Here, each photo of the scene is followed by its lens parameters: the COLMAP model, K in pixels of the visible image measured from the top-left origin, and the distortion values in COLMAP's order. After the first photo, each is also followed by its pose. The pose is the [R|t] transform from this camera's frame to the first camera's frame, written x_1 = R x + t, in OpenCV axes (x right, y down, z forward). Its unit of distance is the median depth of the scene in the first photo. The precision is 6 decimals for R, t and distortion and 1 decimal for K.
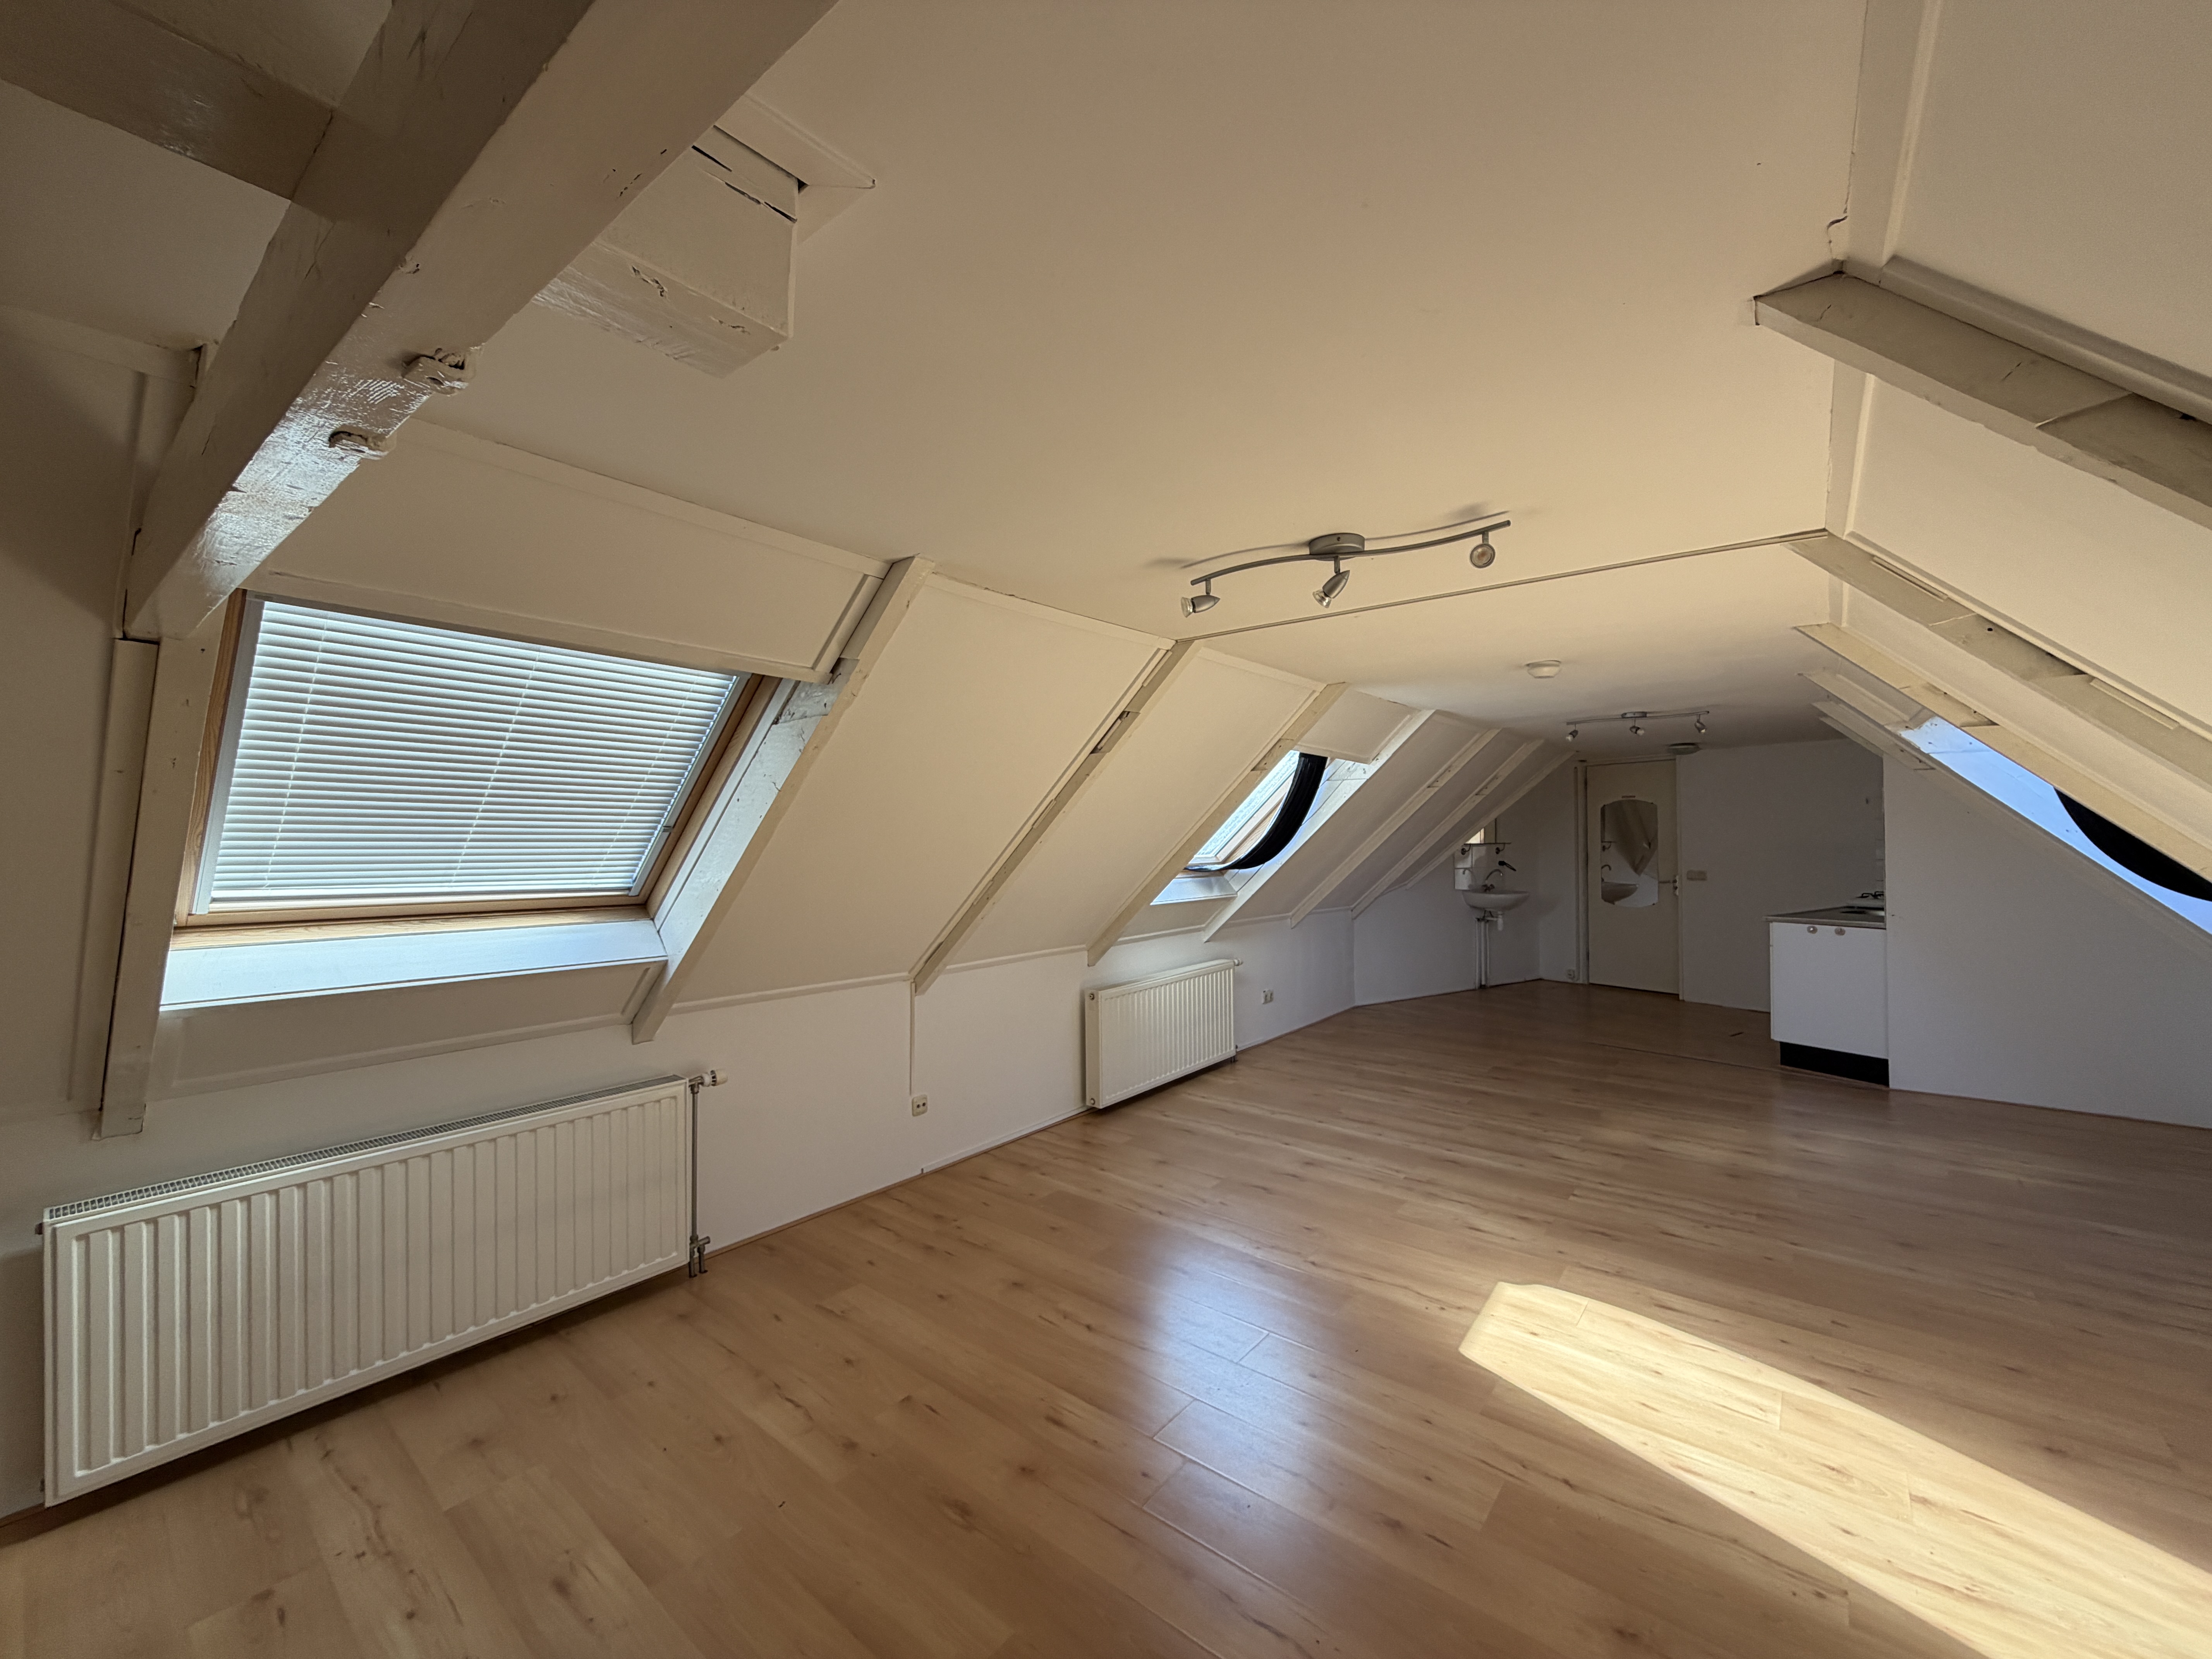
lens RADIAL K [[881.6, 0, 1102.2], [0, 881.6, 830.3], [0, 0, 1]] dist [0.001363, -0.000173]
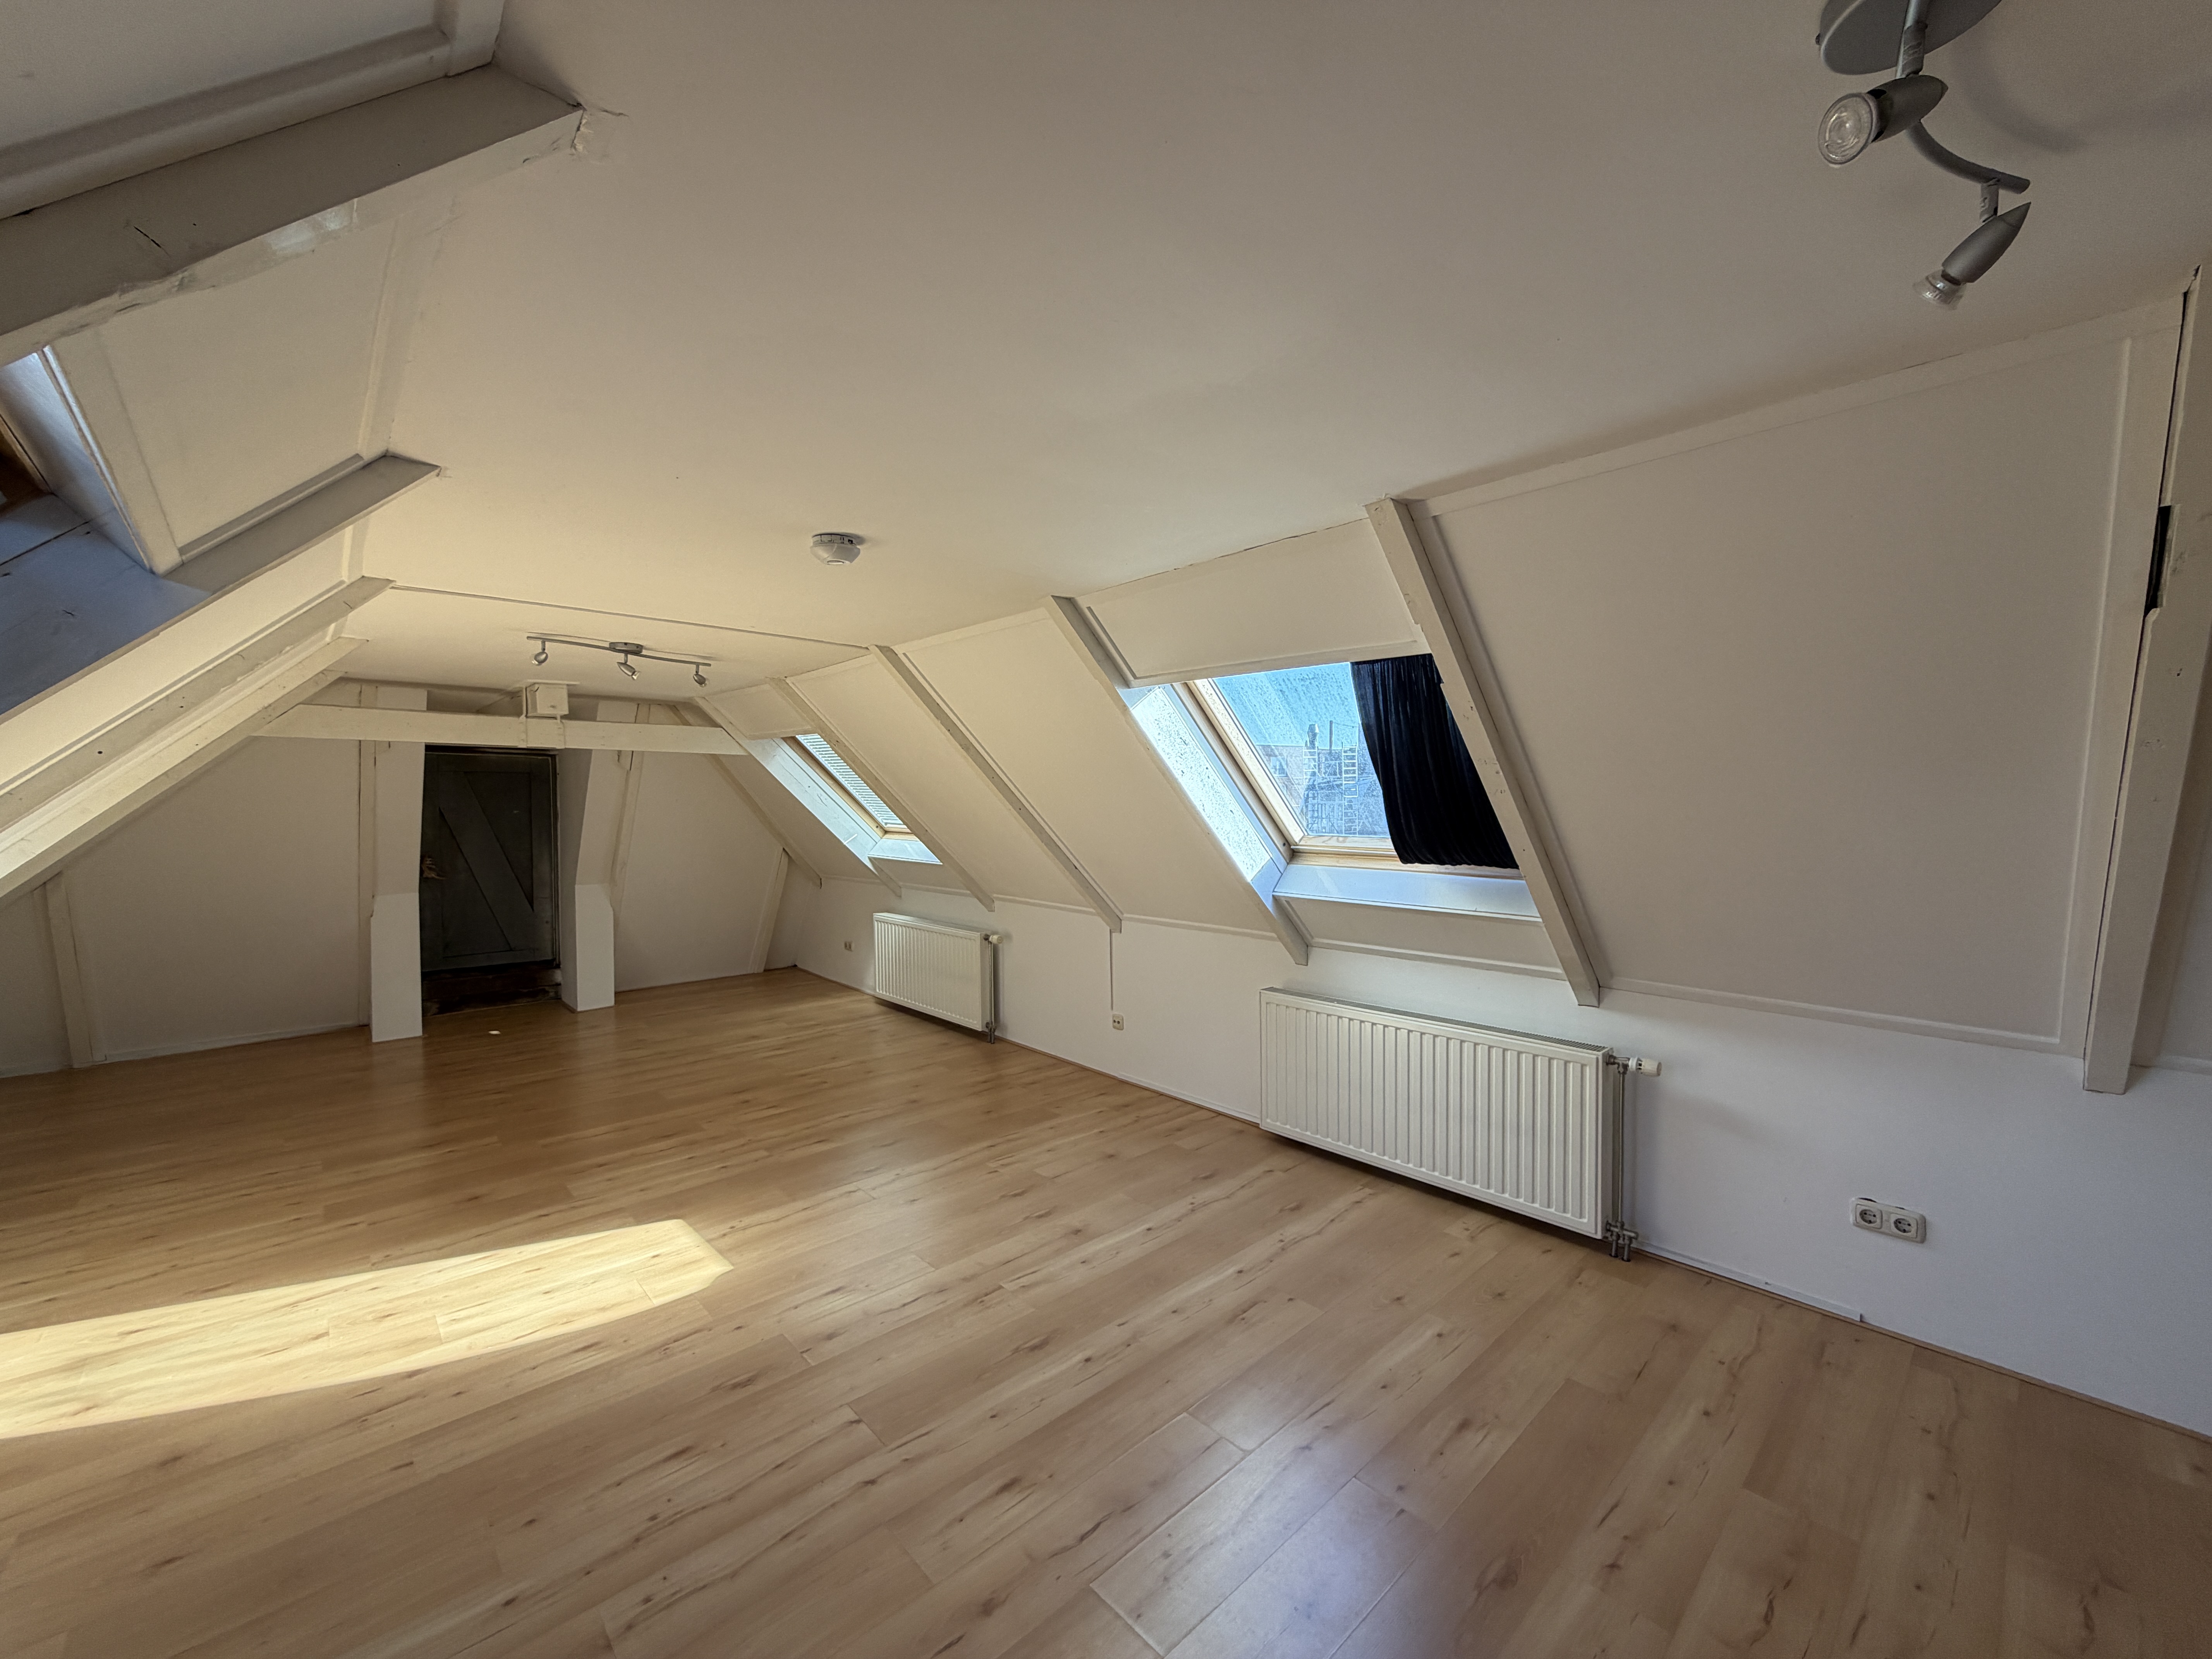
lens RADIAL K [[881.6, 0, 1102.2], [0, 881.6, 830.3], [0, 0, 1]] dist [0.001363, -0.000173]
pose [[-0.145761, 0.042133, -0.988422, 1.162440], [0.011228, 0.999099, 0.040932, -0.006316], [0.989256, -0.005132, -0.146102, 1.346603]]
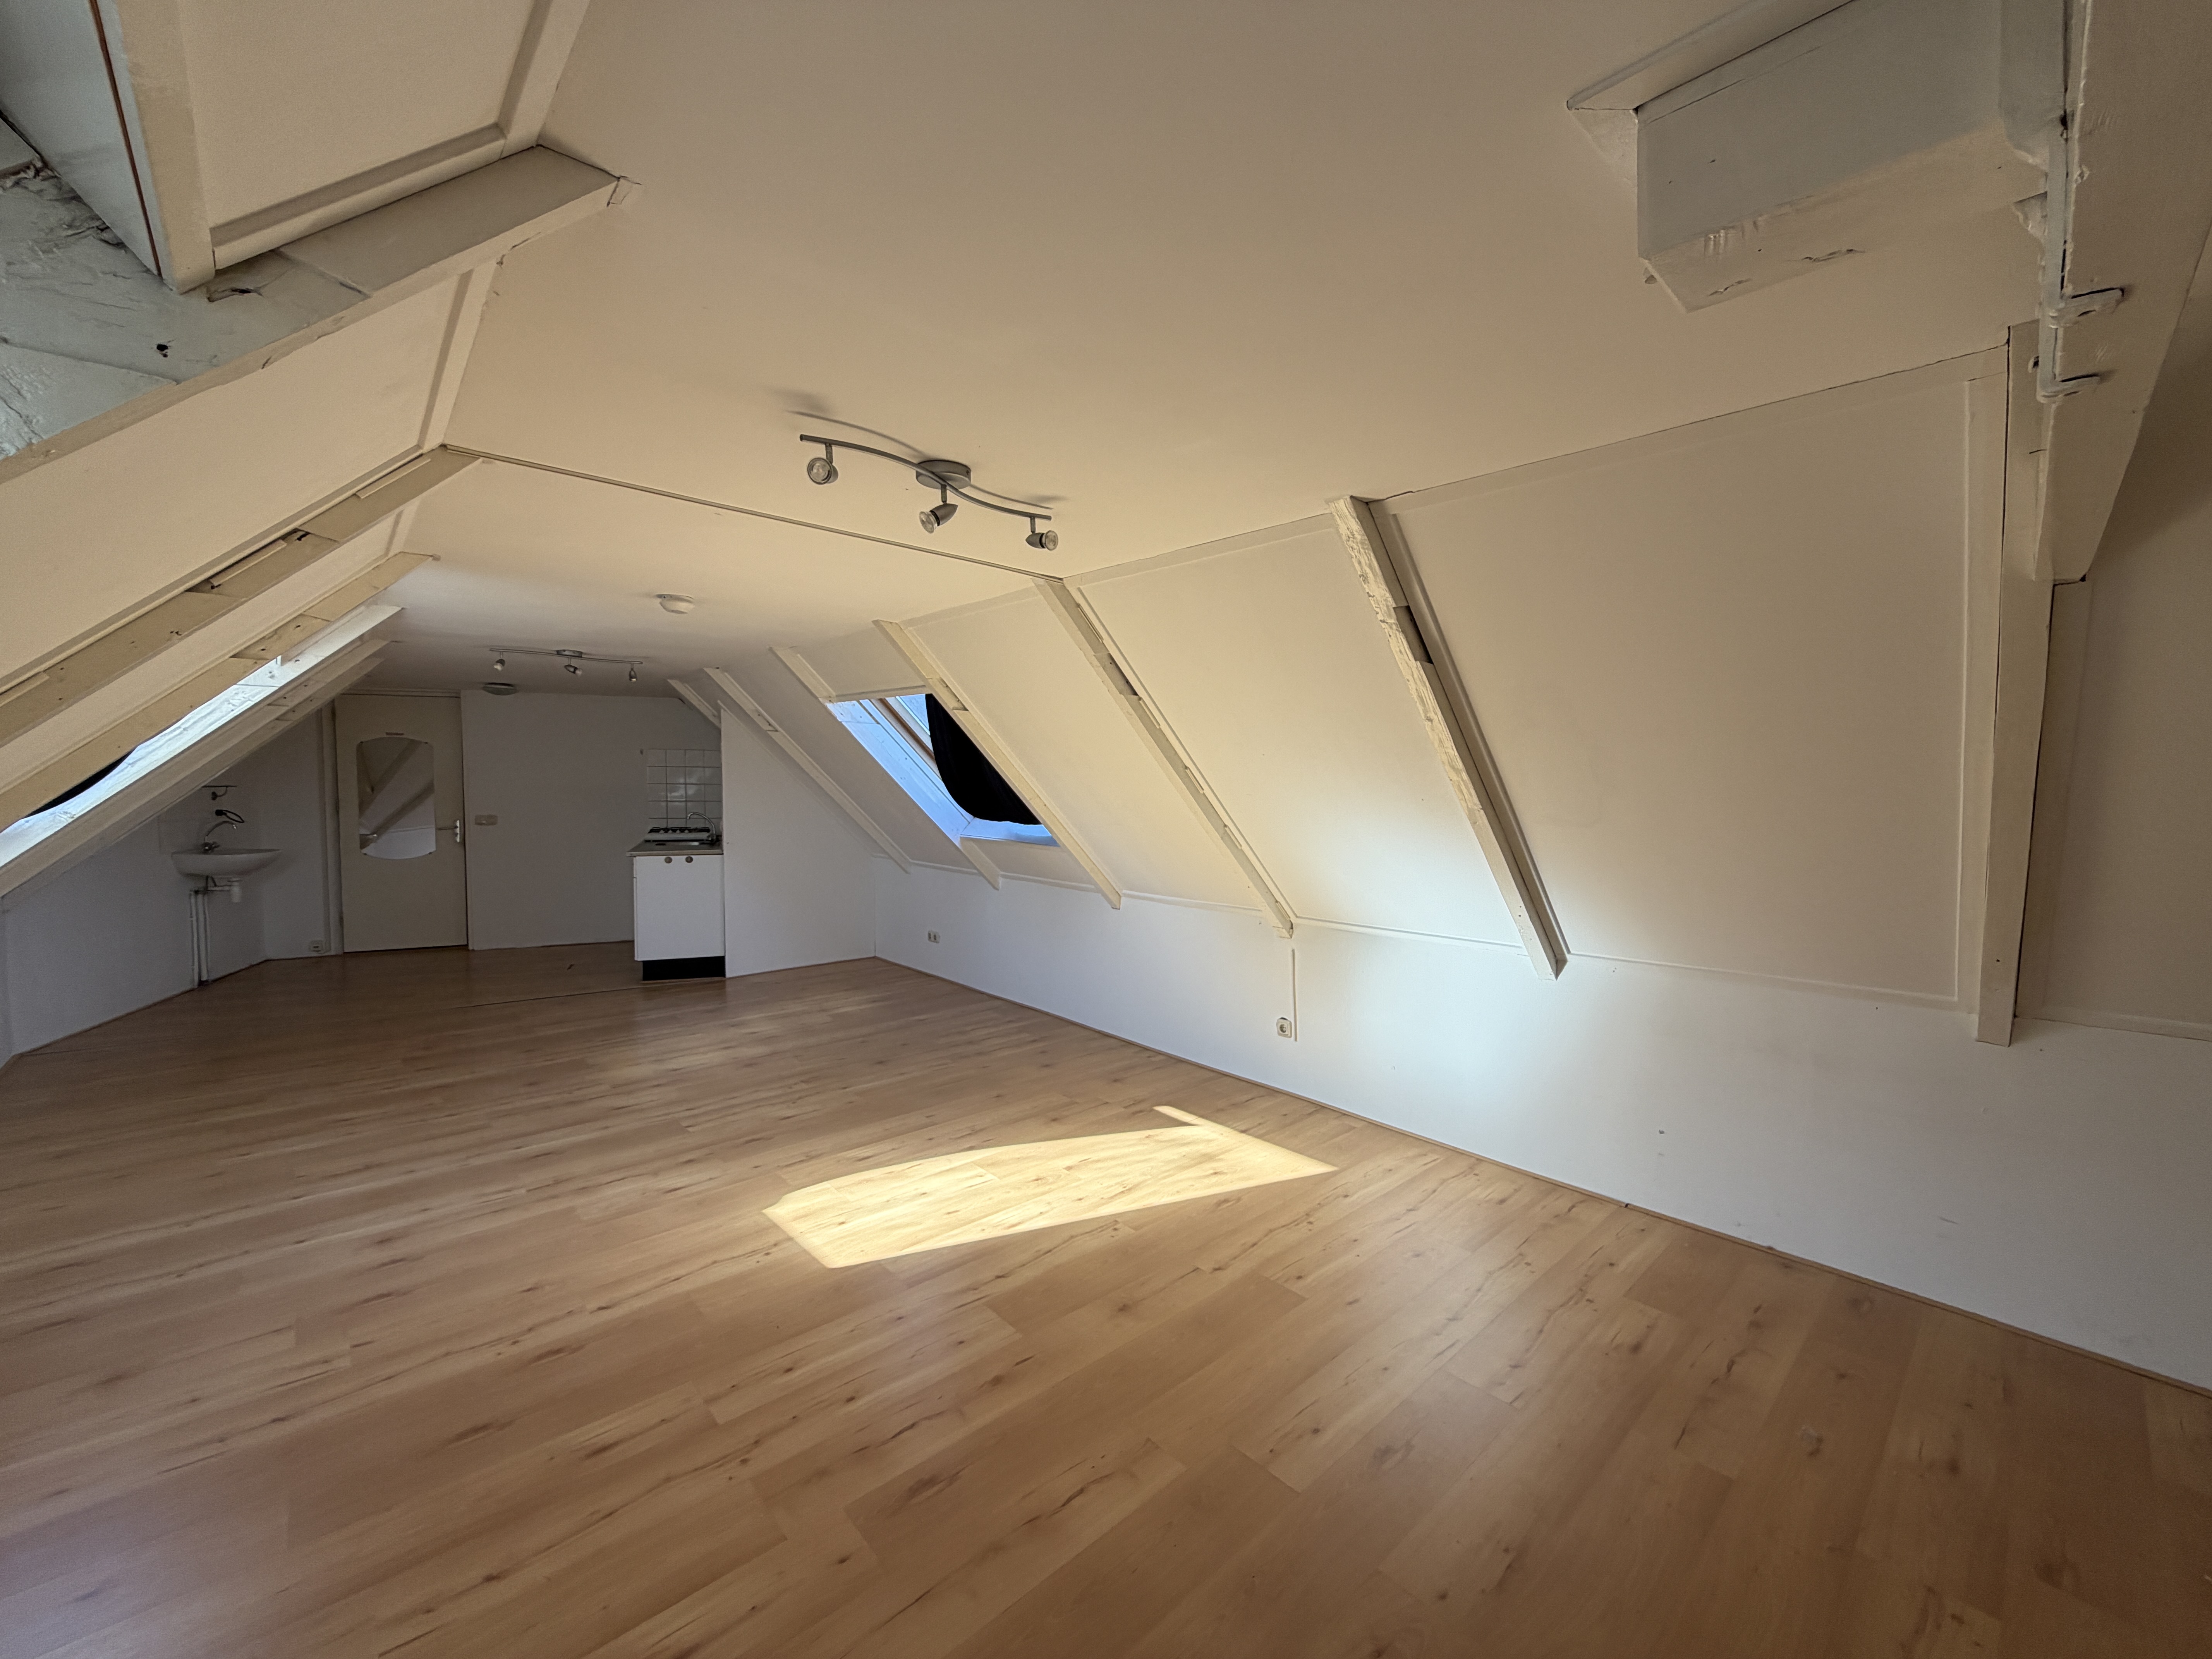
lens RADIAL K [[881.6, 0, 1102.2], [0, 881.6, 830.3], [0, 0, 1]] dist [0.001363, -0.000173]
pose [[0.150119, -0.043210, 0.987723, -0.419888], [-0.016095, 0.998805, 0.046140, 0.015144], [-0.988537, -0.022824, 0.149244, 0.406554]]
